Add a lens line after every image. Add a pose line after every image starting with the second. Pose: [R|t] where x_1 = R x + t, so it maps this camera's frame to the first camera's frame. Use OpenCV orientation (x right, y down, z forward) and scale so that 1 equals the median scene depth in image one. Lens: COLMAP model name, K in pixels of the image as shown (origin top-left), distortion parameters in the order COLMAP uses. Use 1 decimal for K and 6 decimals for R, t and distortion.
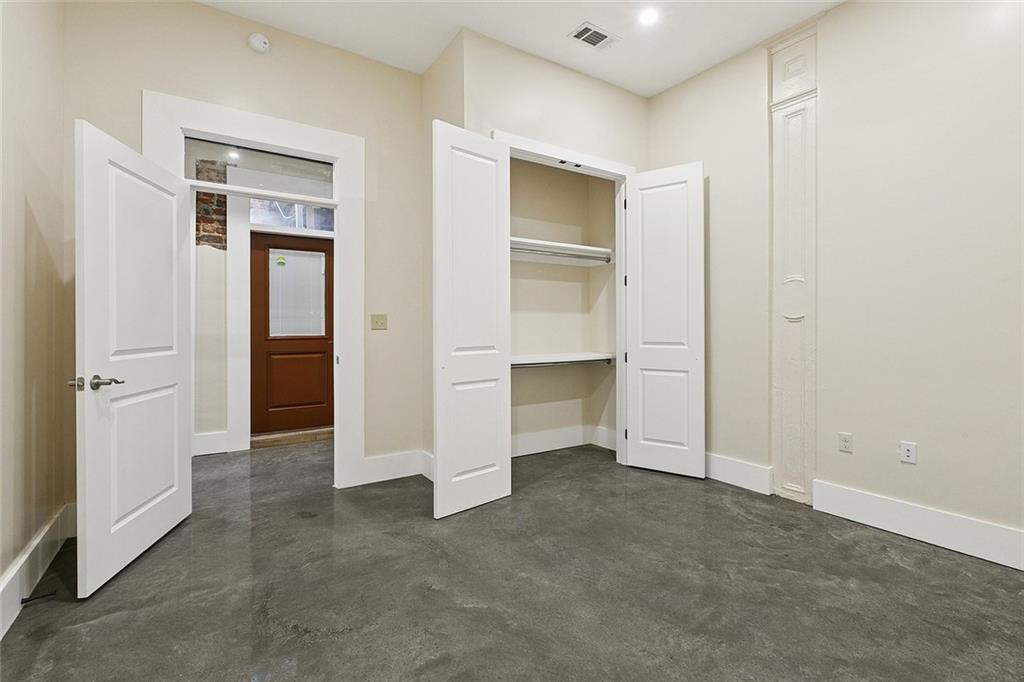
lens RADIAL K [[461.9, 0, 508.4], [0, 461.9, 328.5], [0, 0, 1]] dist [0.000709, 0.000000]
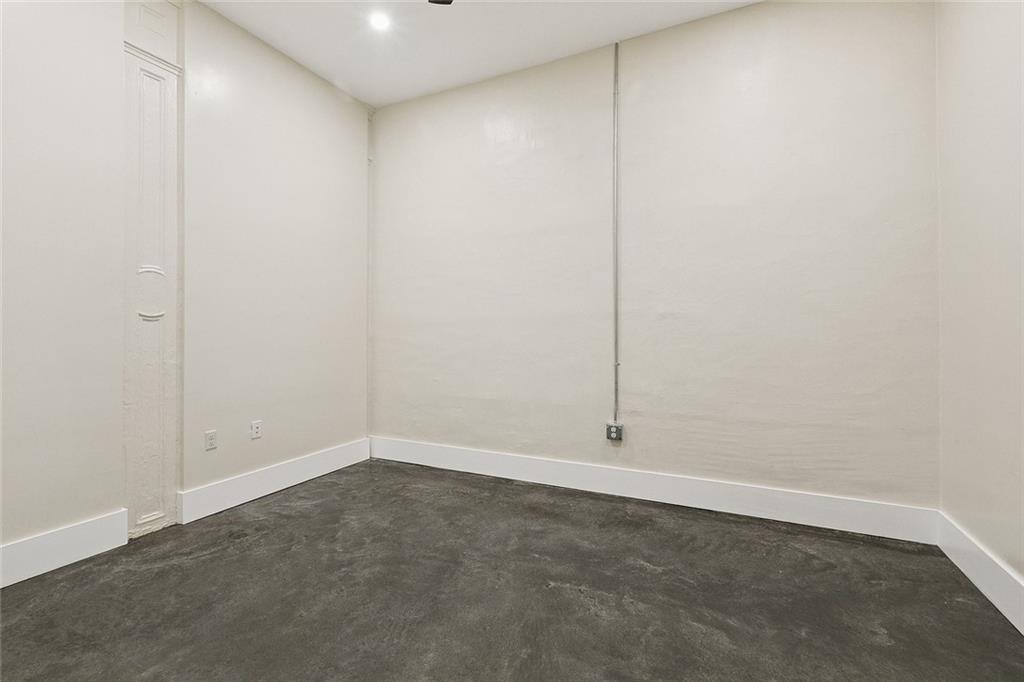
lens RADIAL K [[461.9, 0, 508.4], [0, 461.9, 328.5], [0, 0, 1]] dist [0.000709, 0.000000]
pose [[-0.504600, 0.003026, 0.863348, -0.581416], [0.002658, 0.999995, -0.001951, 0.004705], [-0.863349, 0.001310, -0.504606, 1.139547]]
